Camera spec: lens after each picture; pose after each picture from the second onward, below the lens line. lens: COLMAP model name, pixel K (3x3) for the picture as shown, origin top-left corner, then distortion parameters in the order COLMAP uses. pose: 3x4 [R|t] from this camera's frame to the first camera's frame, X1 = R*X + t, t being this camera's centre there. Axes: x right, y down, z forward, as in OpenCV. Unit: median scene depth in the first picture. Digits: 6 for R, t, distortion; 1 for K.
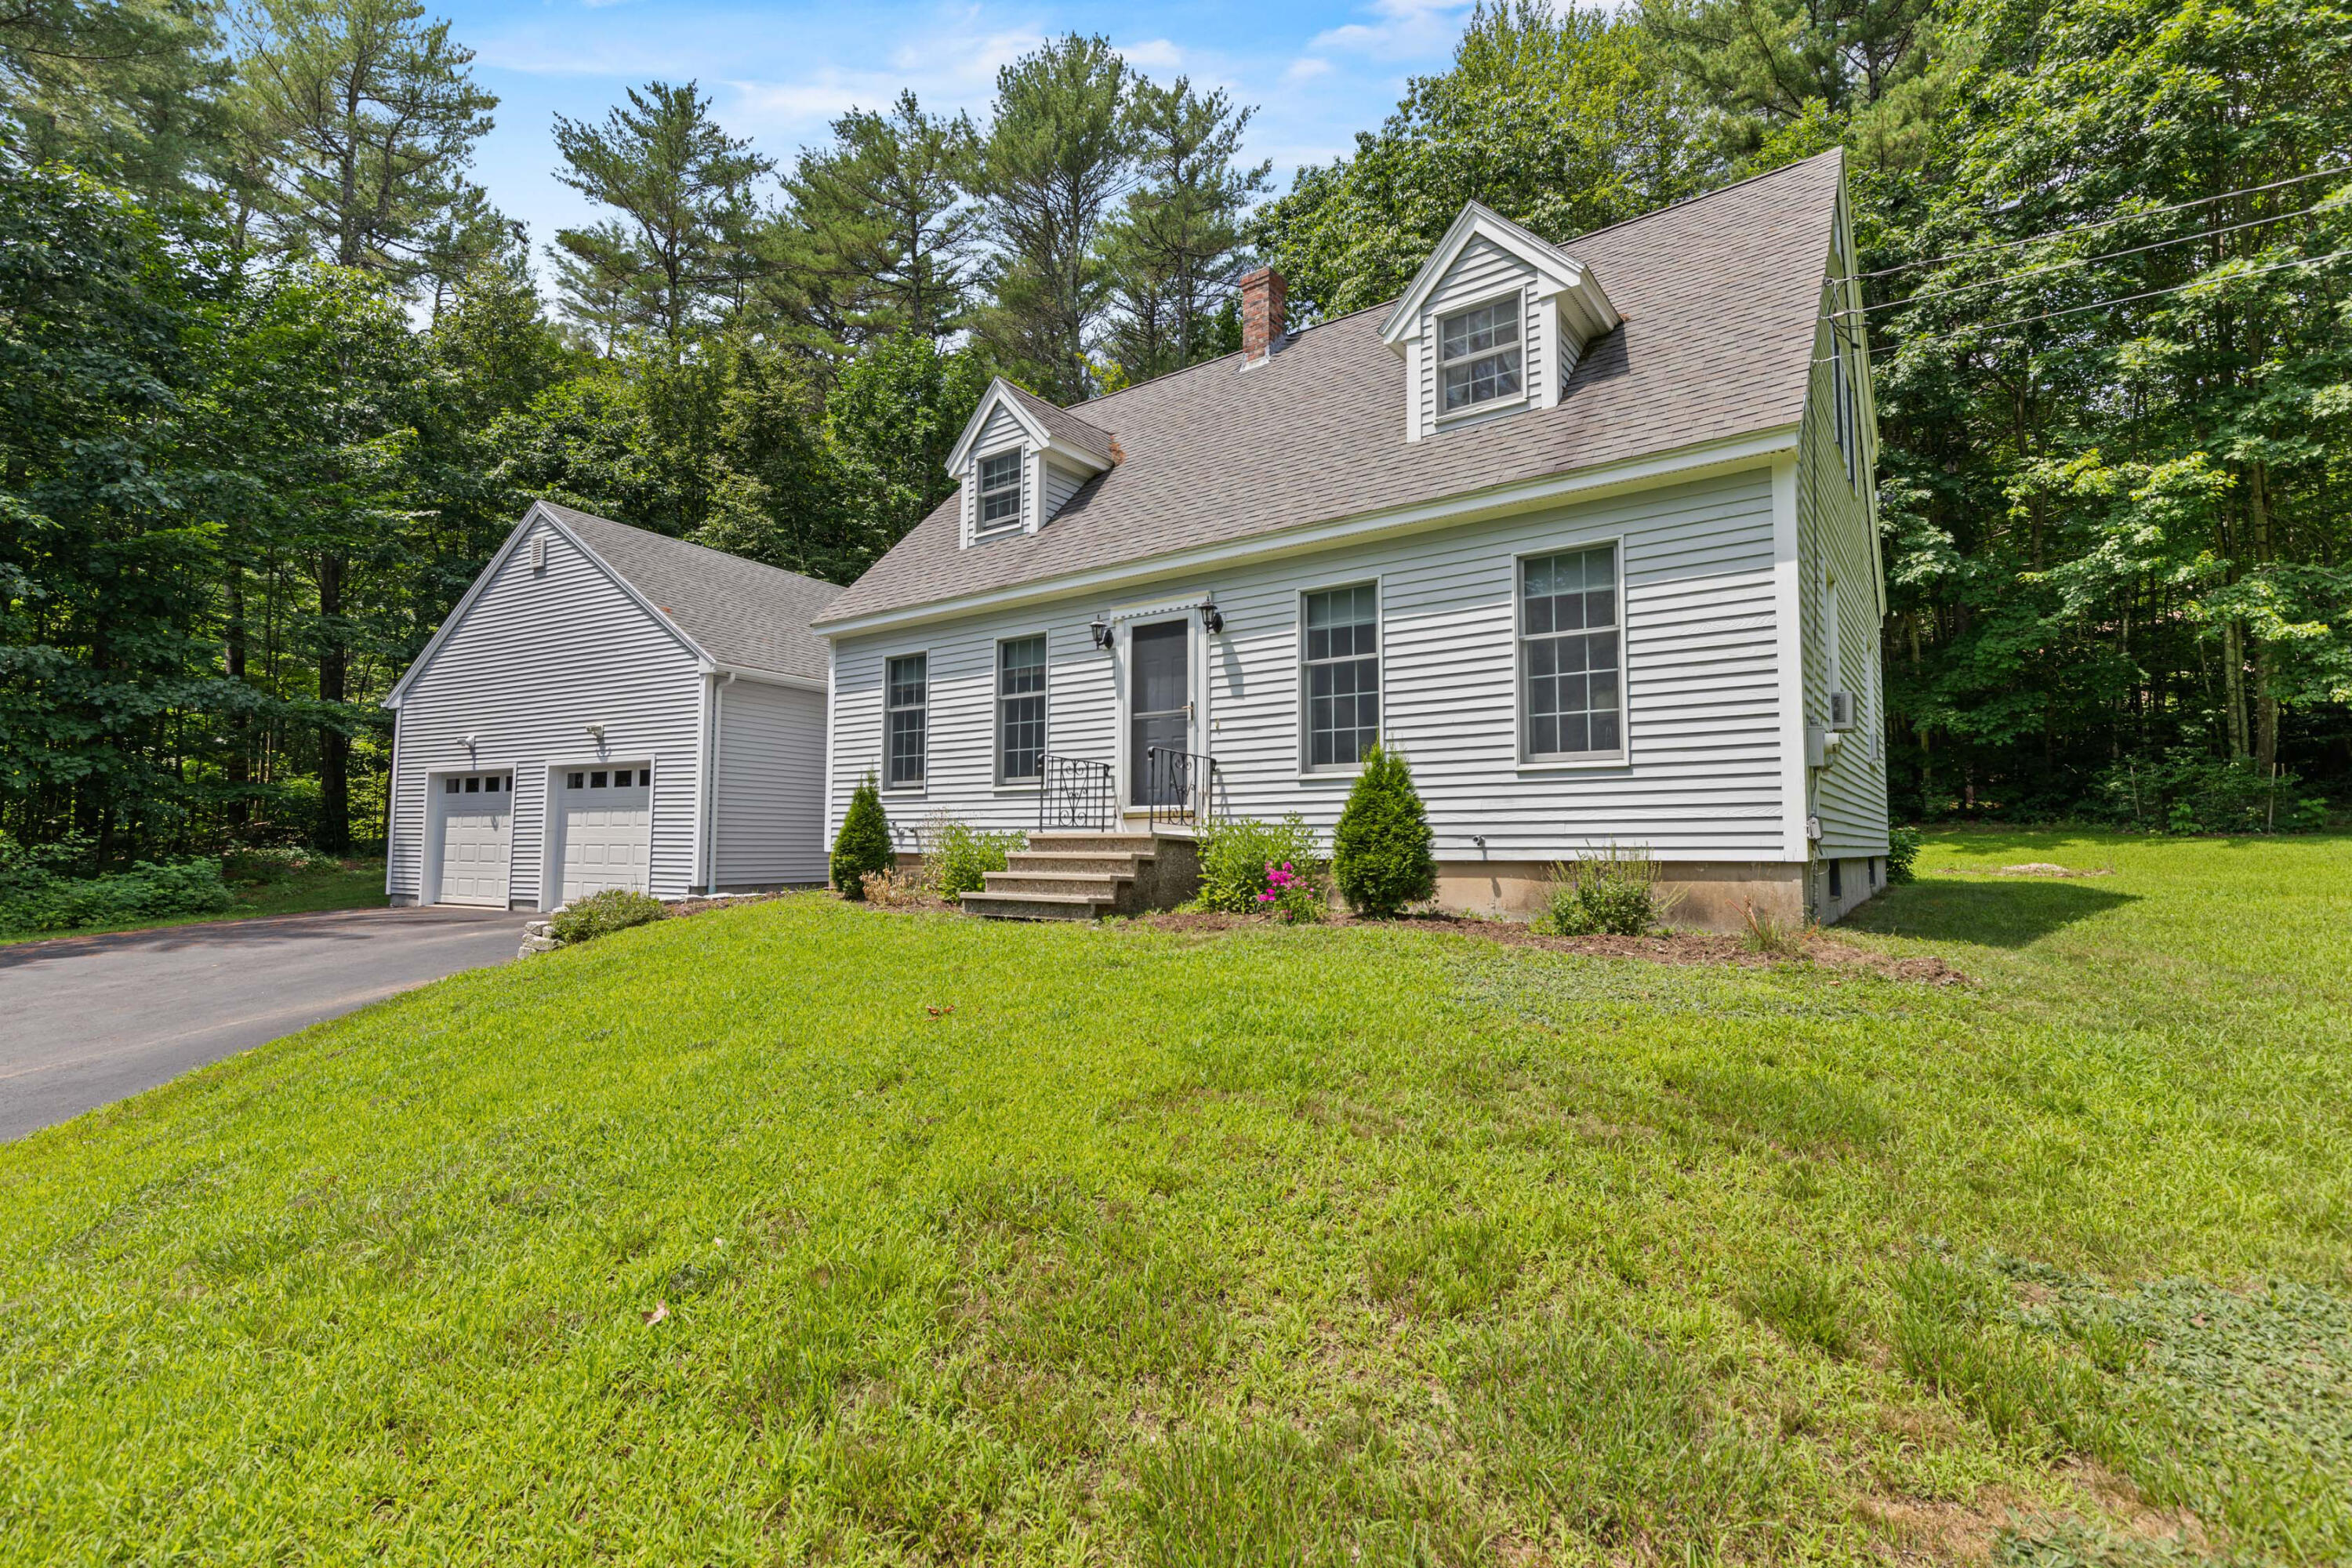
lens RADIAL K [[1064.5, 0, 1167.3], [0, 1064.5, 776.3], [0, 0, 1]] dist [0.009011, 0.000021]
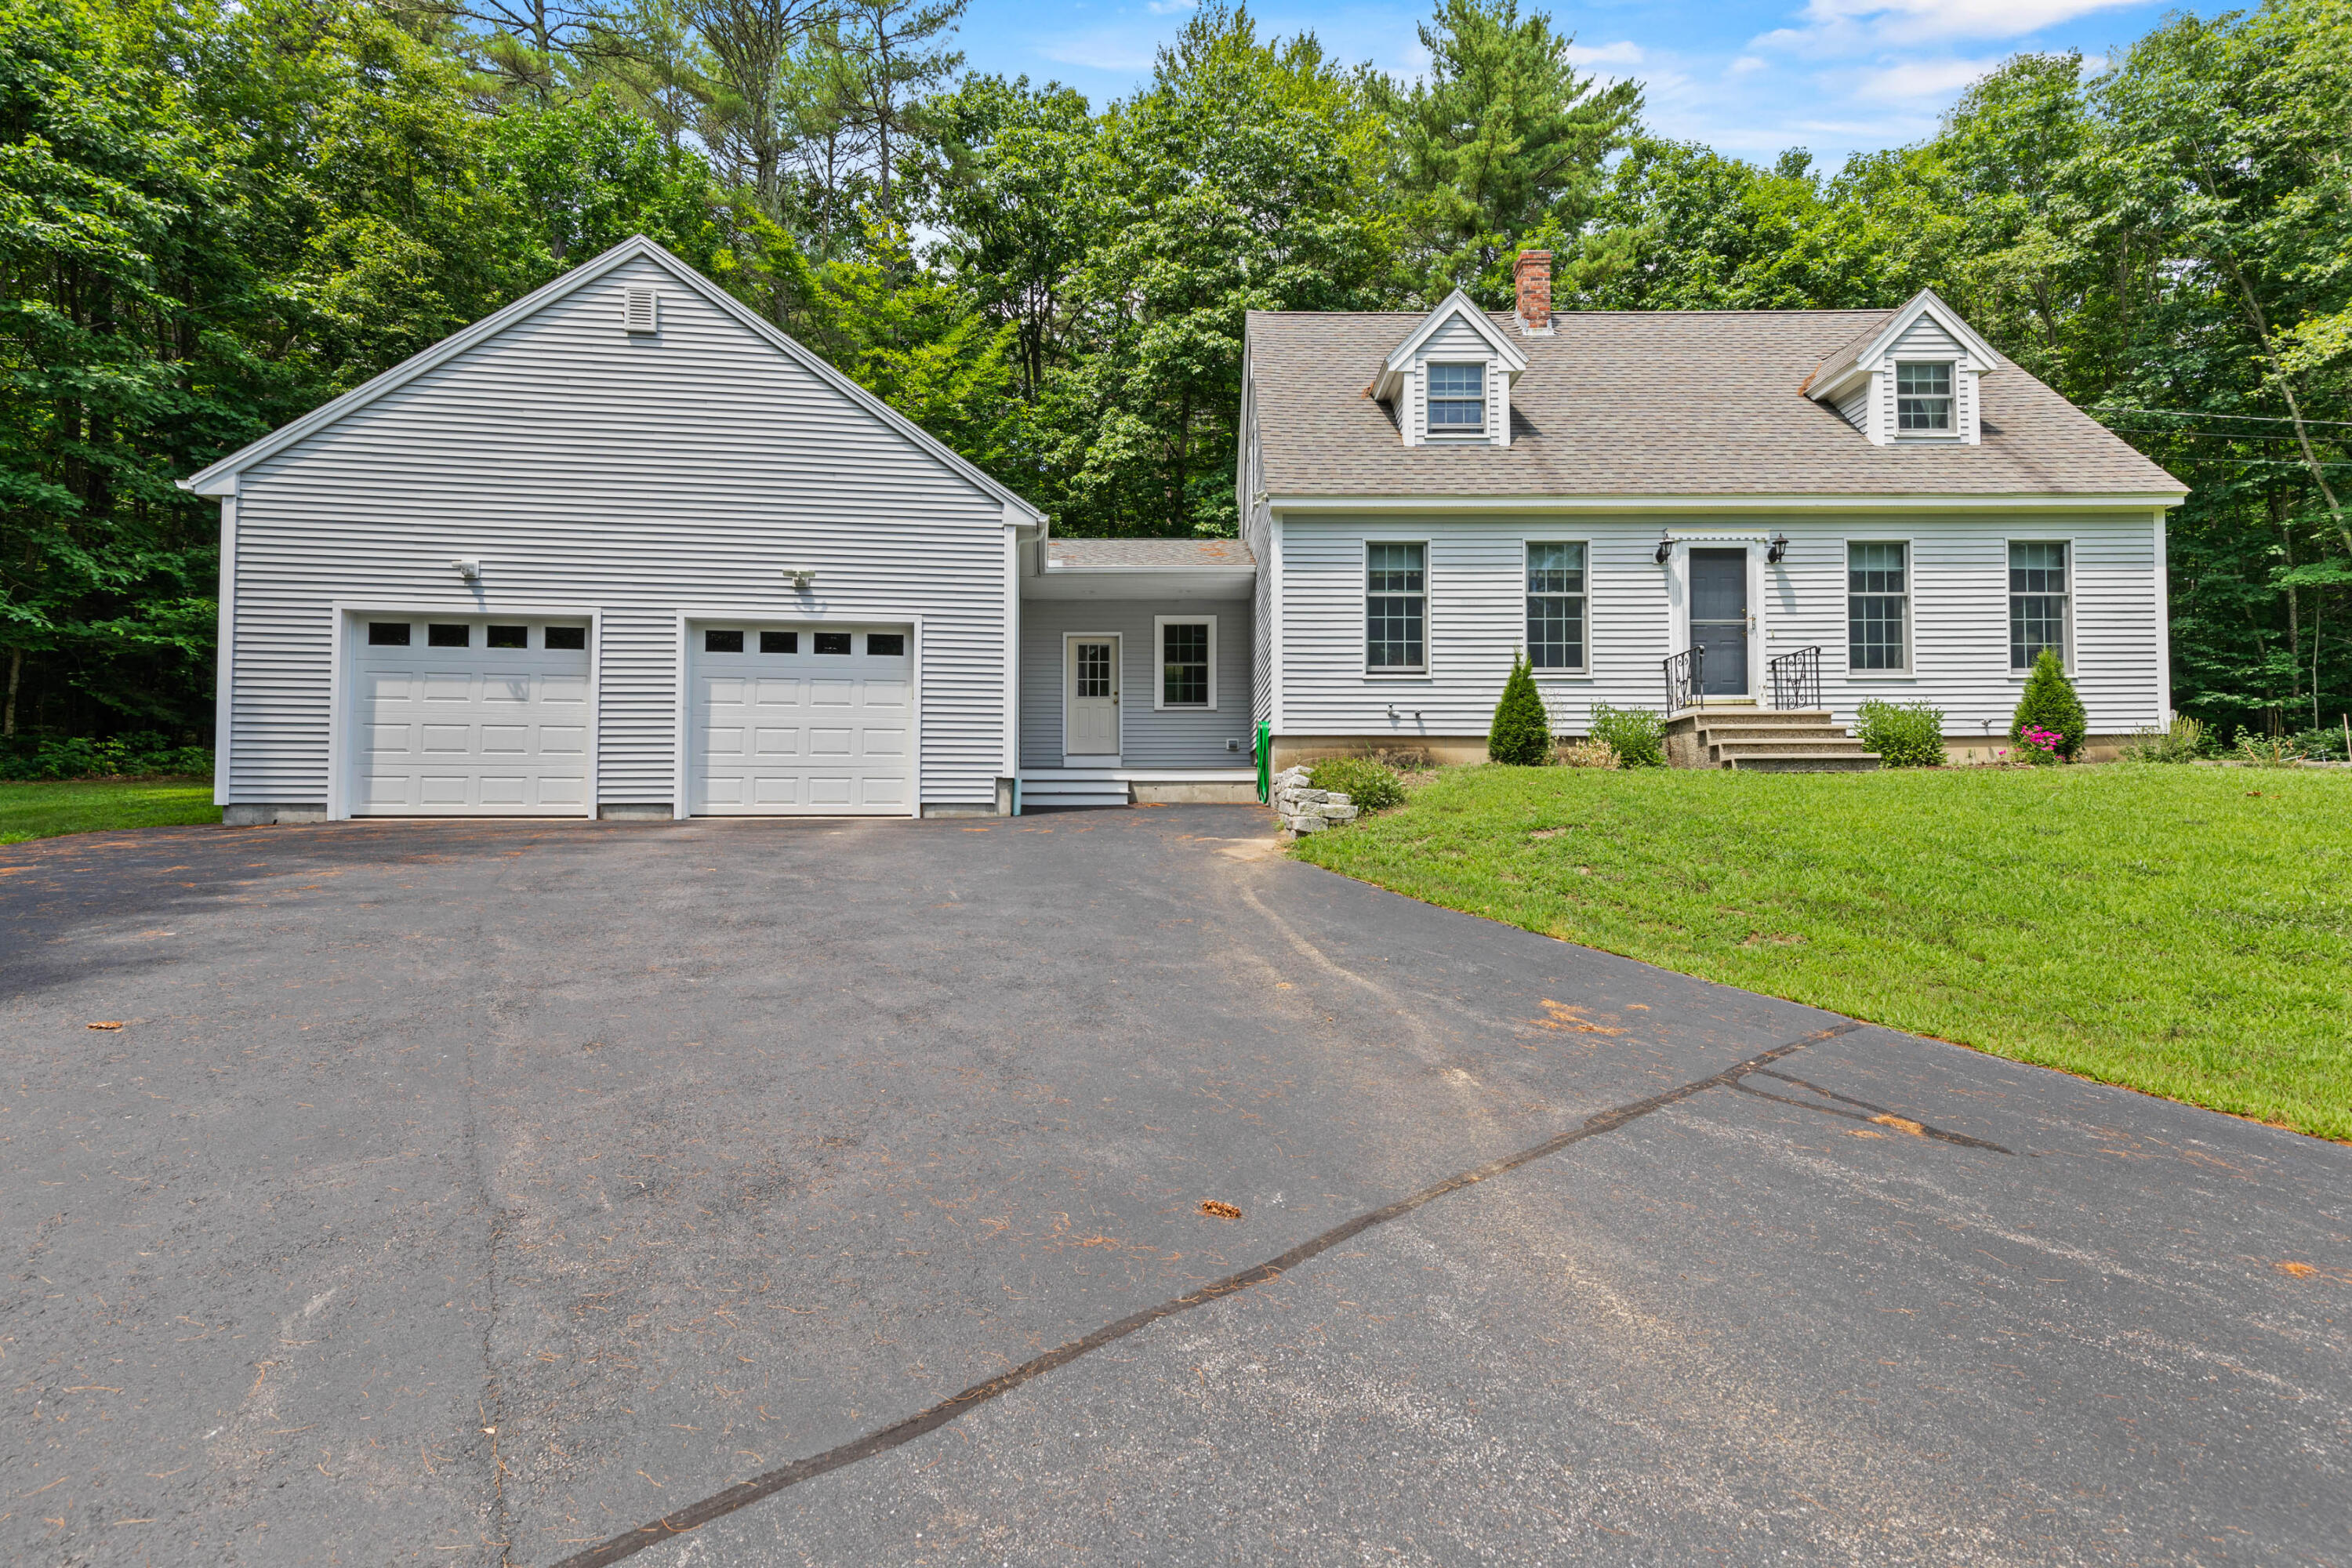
lens RADIAL K [[1064.5, 0, 1166.4], [0, 1064.5, 786.8], [0, 0, 1]] dist [0.009011, 0.000021]
pose [[0.796682, 0.007955, 0.604346, -1.292085], [-0.036396, 0.998730, 0.034833, 0.116250], [-0.603301, -0.049747, 0.795960, 0.390337]]
